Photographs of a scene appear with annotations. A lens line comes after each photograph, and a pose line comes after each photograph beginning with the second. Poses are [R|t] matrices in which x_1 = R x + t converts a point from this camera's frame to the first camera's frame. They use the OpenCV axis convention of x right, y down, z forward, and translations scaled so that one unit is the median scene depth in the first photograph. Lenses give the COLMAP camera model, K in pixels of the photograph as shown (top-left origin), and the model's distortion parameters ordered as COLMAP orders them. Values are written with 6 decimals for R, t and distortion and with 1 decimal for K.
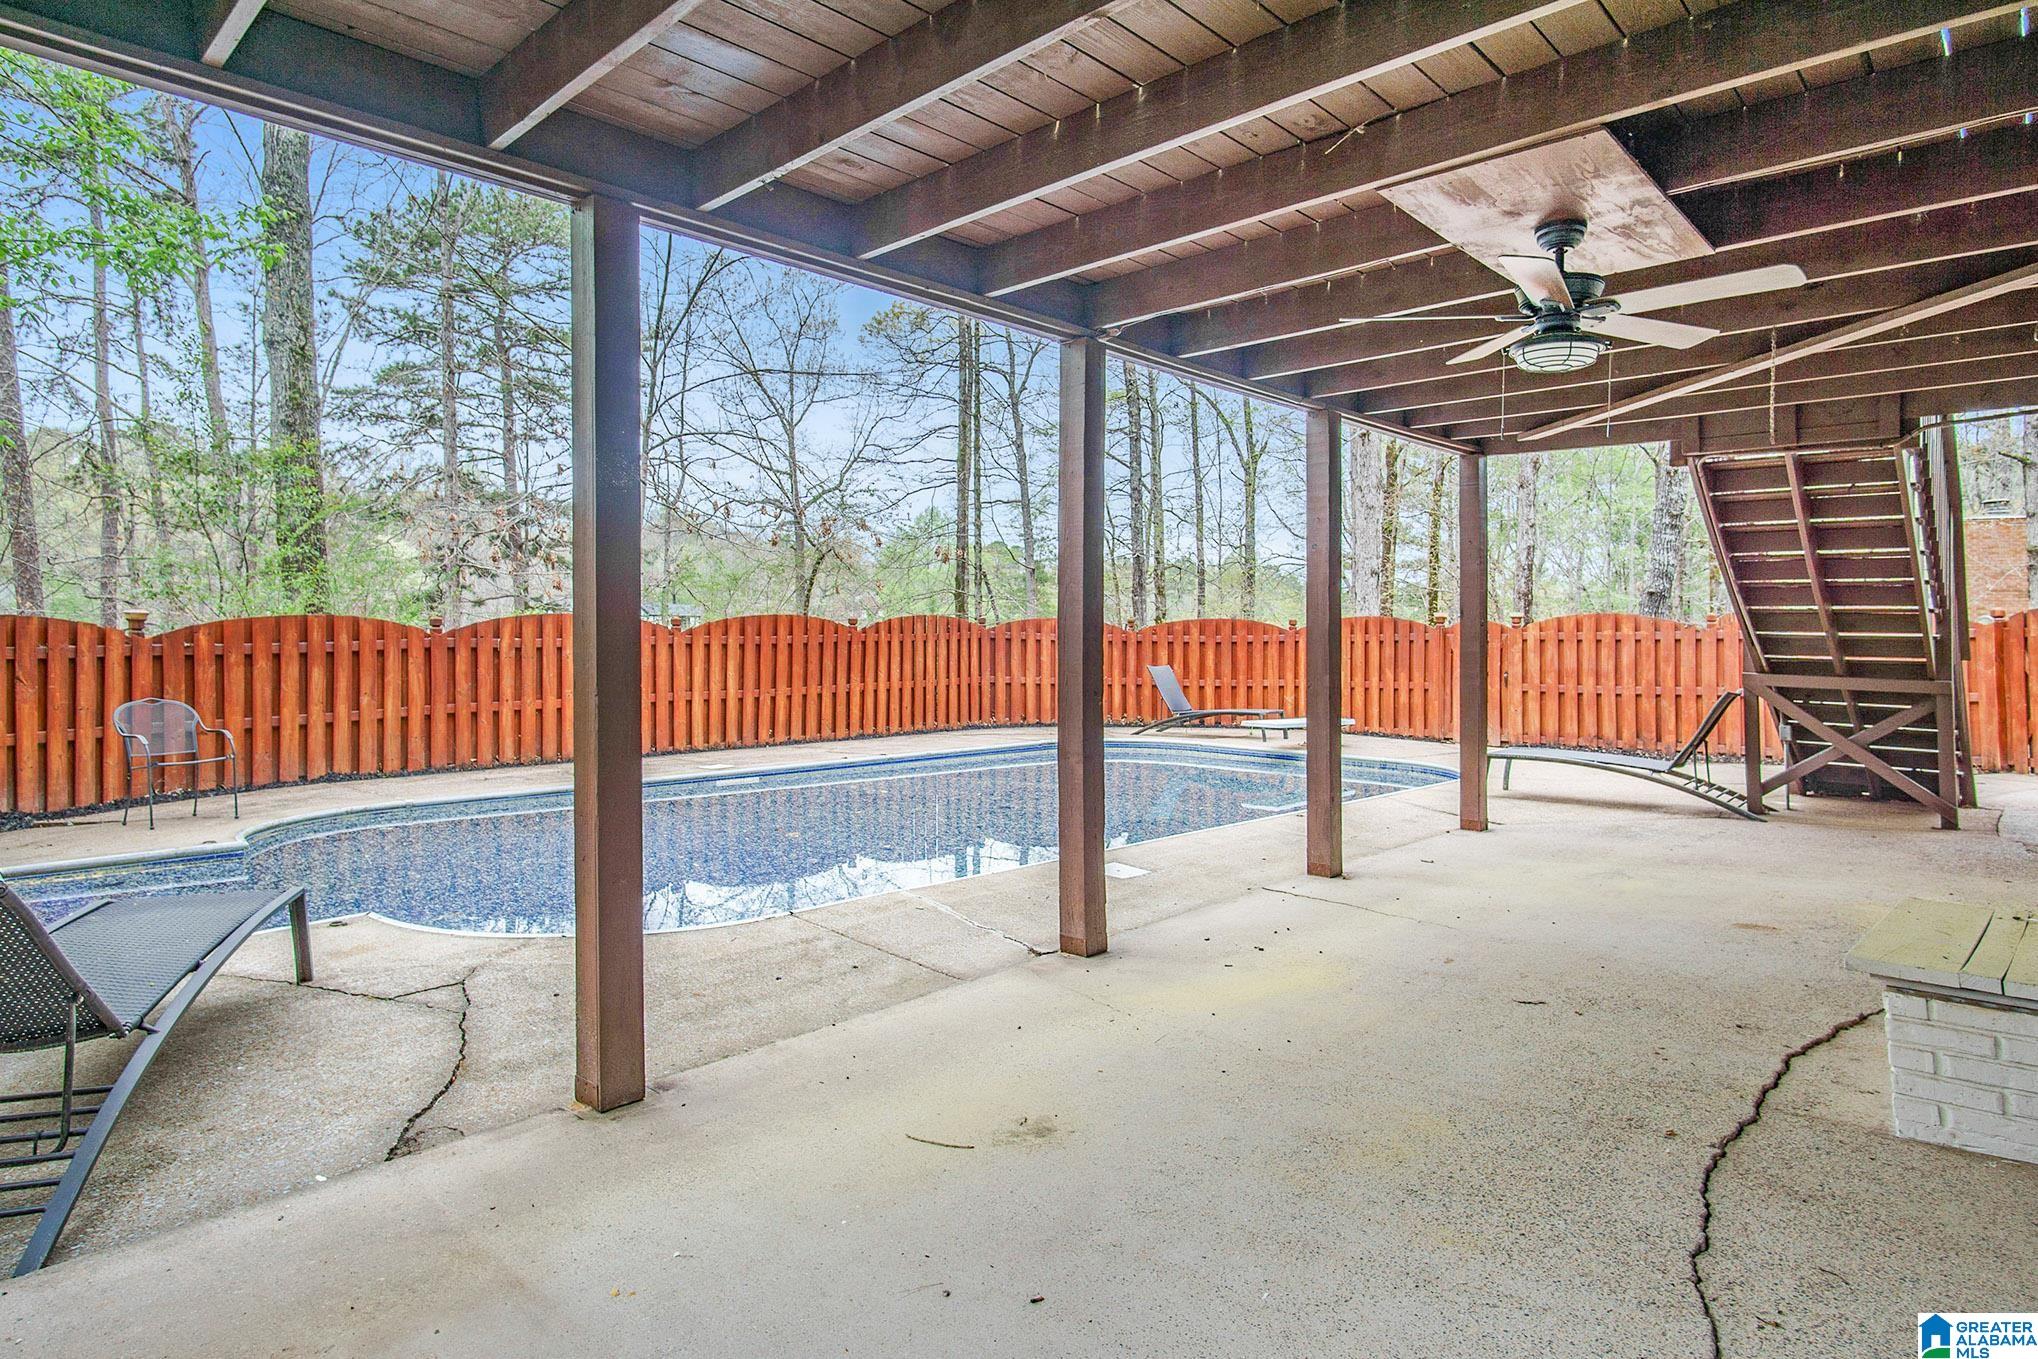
lens RADIAL K [[1153.0, 0, 1018.5], [0, 1153.0, 657.6], [0, 0, 1]] dist [-0.003975, -0.001079]
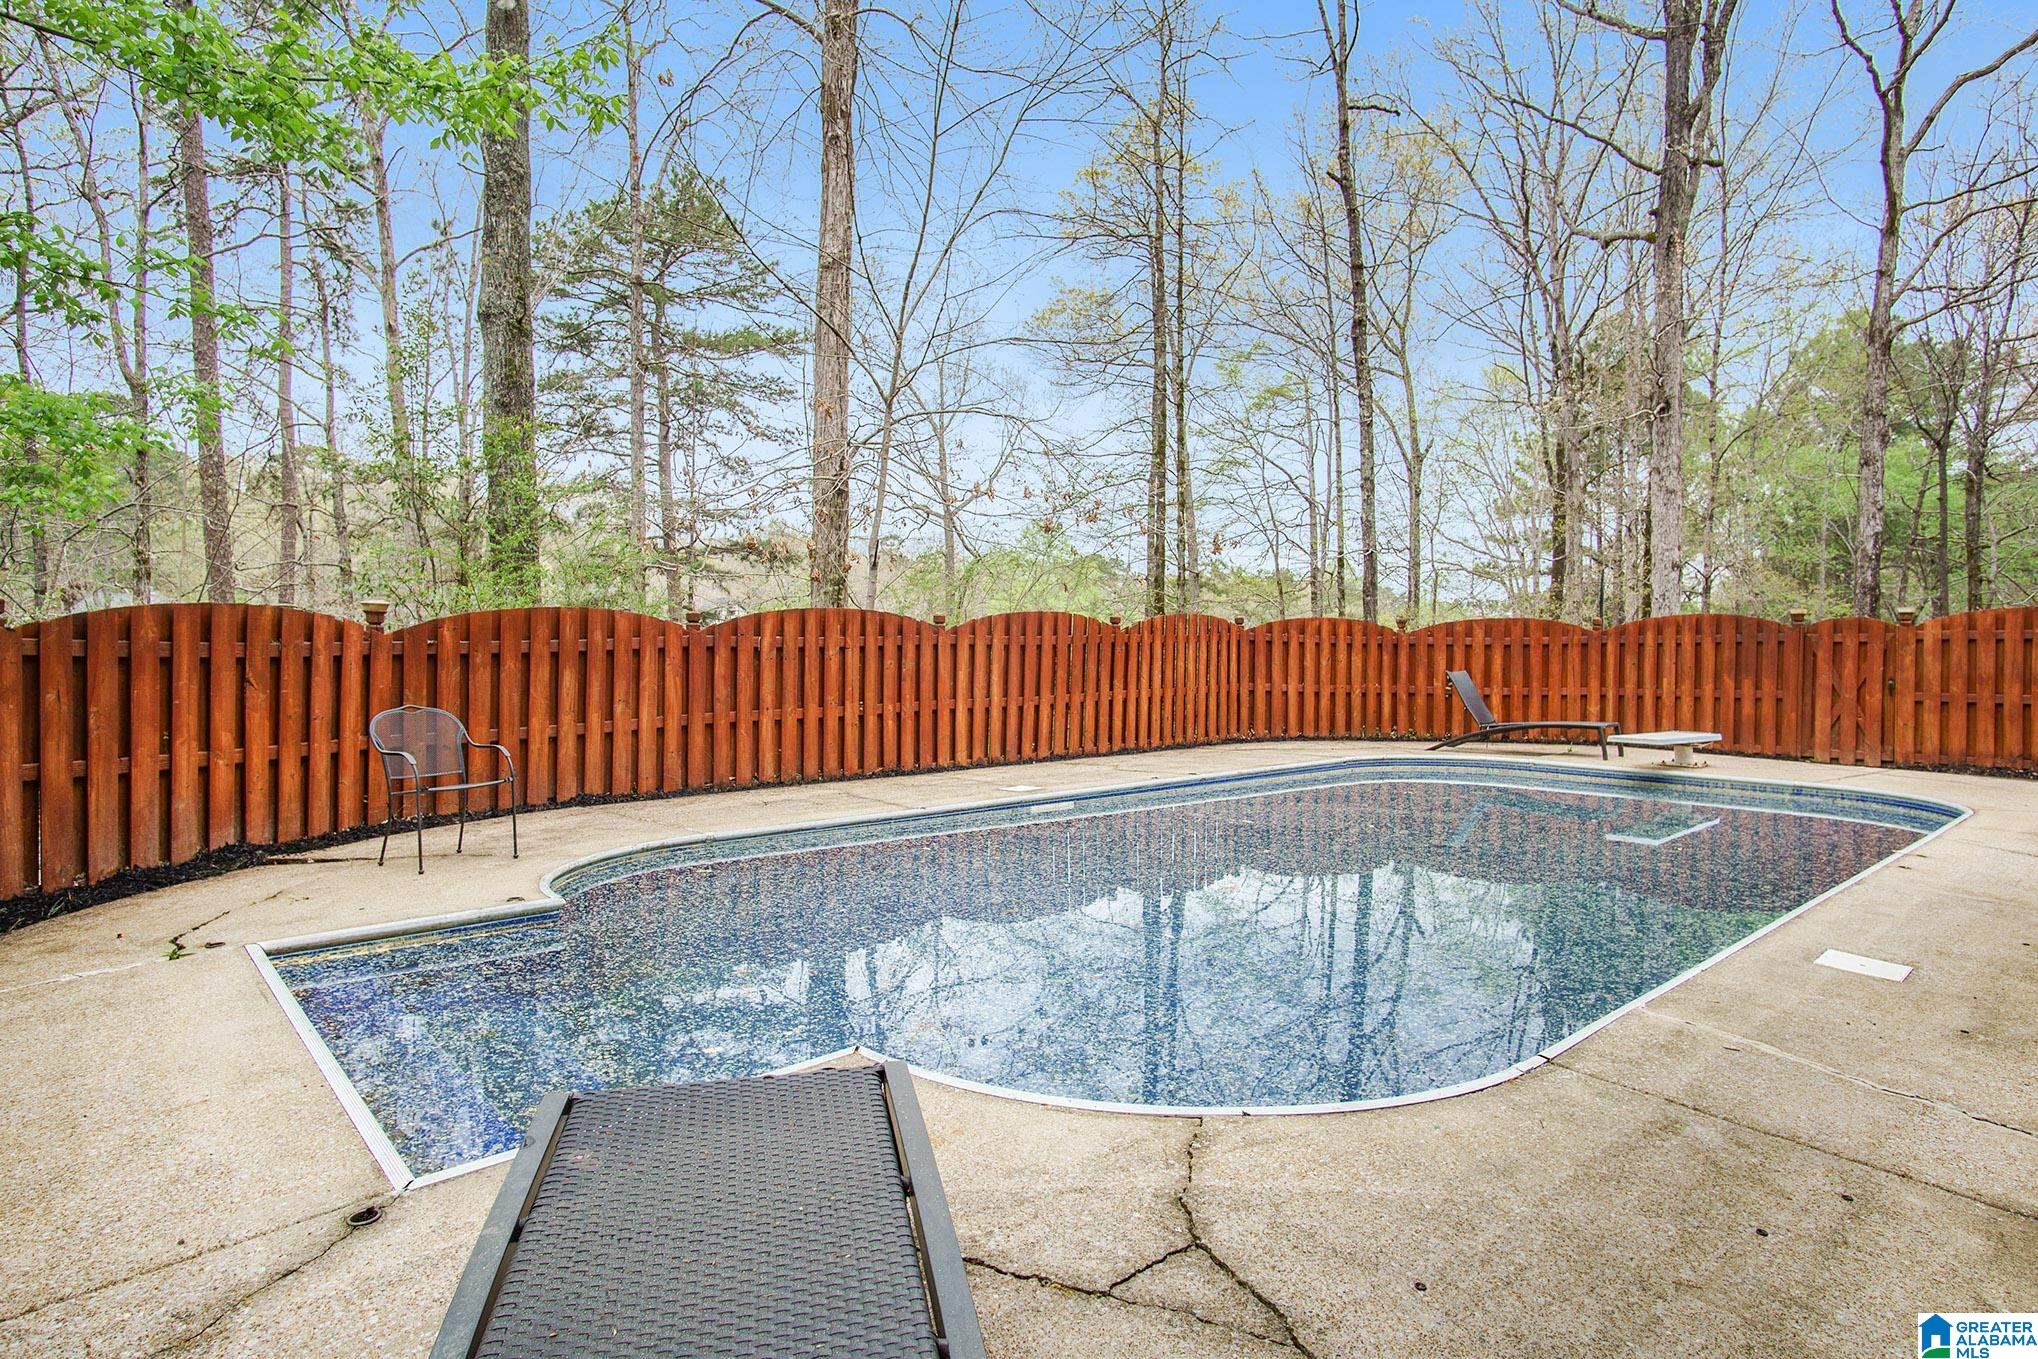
lens RADIAL K [[1112.7, 0, 1016.8], [0, 1112.7, 647.0], [0, 0, 1]] dist [-0.000873, -0.000566]
pose [[0.997604, -0.000918, -0.069179, -0.169082], [-0.000419, 0.999813, -0.019309, 0.005757], [0.069183, 0.019292, 0.997417, 0.154250]]
